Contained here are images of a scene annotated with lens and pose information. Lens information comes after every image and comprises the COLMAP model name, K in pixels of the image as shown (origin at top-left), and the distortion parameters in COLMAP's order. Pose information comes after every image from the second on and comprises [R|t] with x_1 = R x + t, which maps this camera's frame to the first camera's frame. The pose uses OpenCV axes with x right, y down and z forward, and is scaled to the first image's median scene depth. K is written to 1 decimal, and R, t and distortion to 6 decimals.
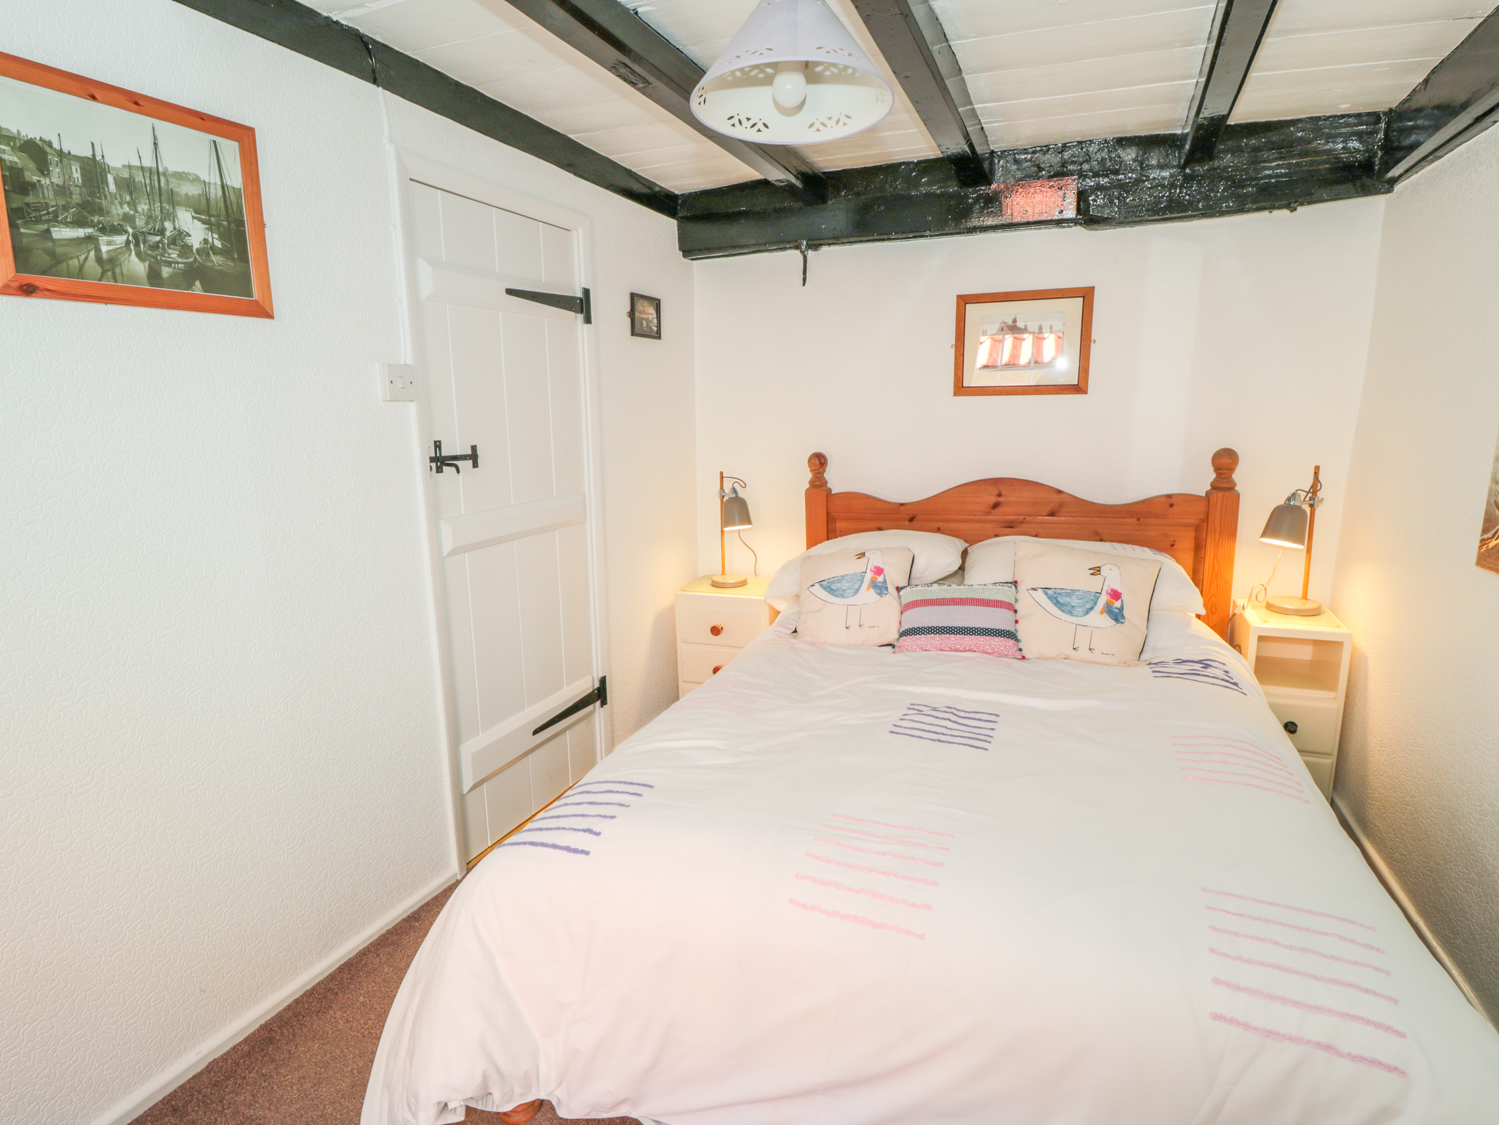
lens RADIAL K [[784.8, 0, 758.6], [0, 784.8, 563.0], [0, 0, 1]] dist [0.003275, -0.015593]
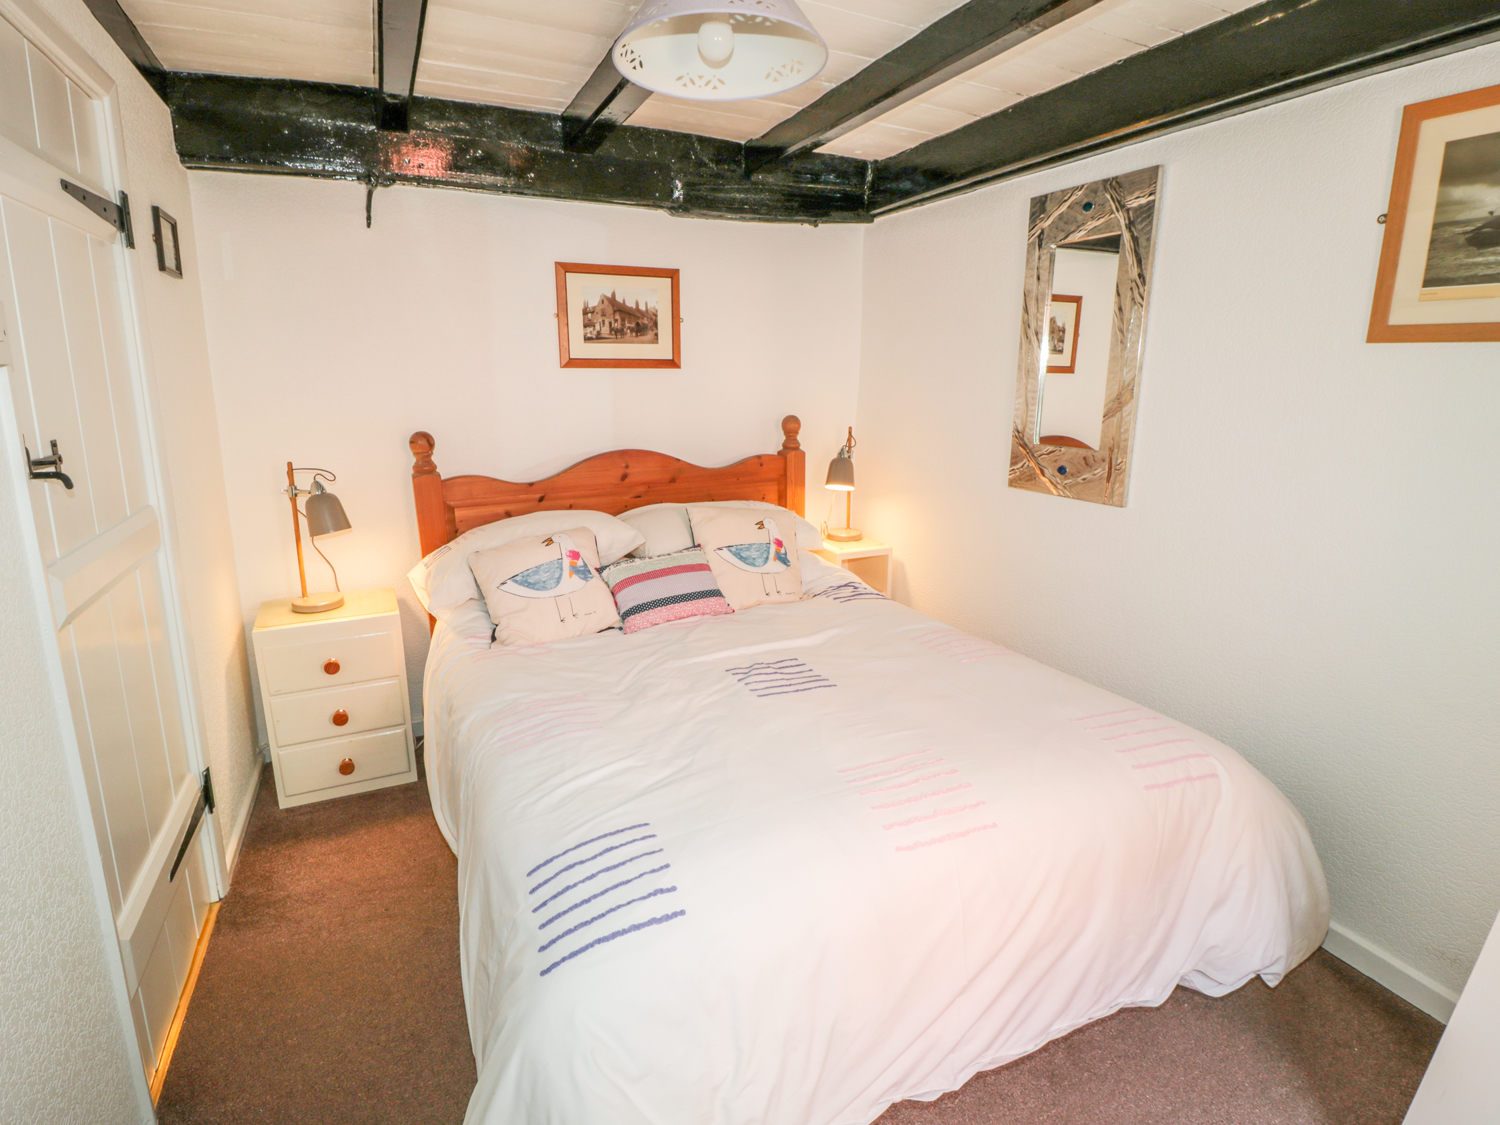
lens RADIAL K [[806.8, 0, 753.2], [0, 806.8, 562.2], [0, 0, 1]] dist [0.000941, -0.012170]
pose [[0.677261, -0.154427, 0.719354, -0.406397], [0.132989, 0.987314, 0.086744, -0.037588], [-0.723624, 0.036918, 0.689206, 0.184667]]
